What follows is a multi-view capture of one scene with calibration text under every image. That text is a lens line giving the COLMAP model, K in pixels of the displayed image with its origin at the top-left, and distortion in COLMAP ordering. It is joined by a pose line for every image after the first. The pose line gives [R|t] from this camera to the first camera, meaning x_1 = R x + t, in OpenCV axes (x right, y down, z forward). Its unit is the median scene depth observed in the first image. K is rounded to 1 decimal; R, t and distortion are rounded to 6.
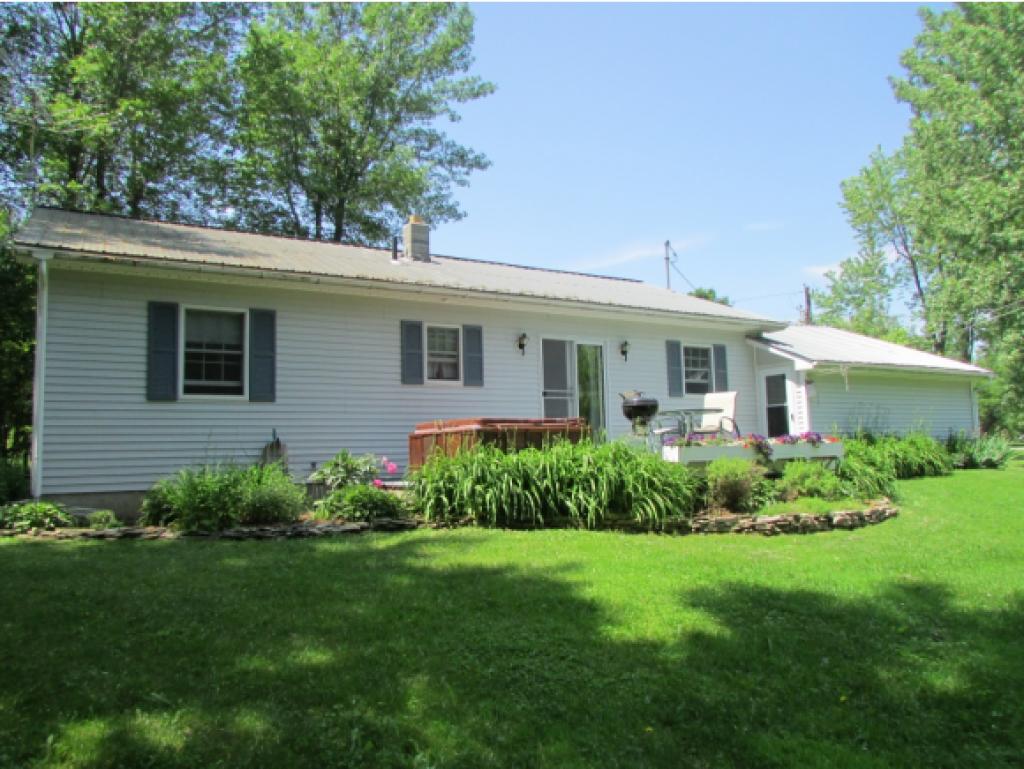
lens RADIAL K [[729.9, 0, 510.6], [0, 729.9, 385.8], [0, 0, 1]] dist [-0.027054, 0.006873]
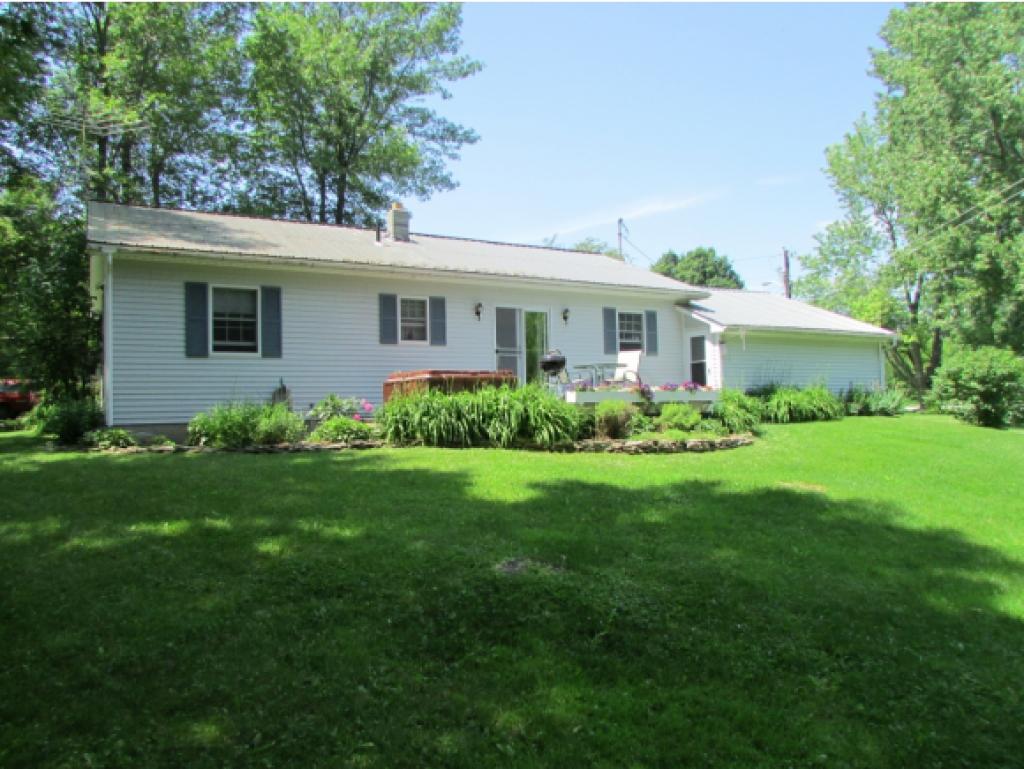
lens RADIAL K [[729.9, 0, 510.7], [0, 729.9, 388.2], [0, 0, 1]] dist [-0.027054, 0.006873]
pose [[0.999846, 0.004184, -0.017050, 0.090676], [-0.003092, 0.997972, 0.063574, -0.006004], [0.017282, -0.063512, 0.997831, -0.247508]]
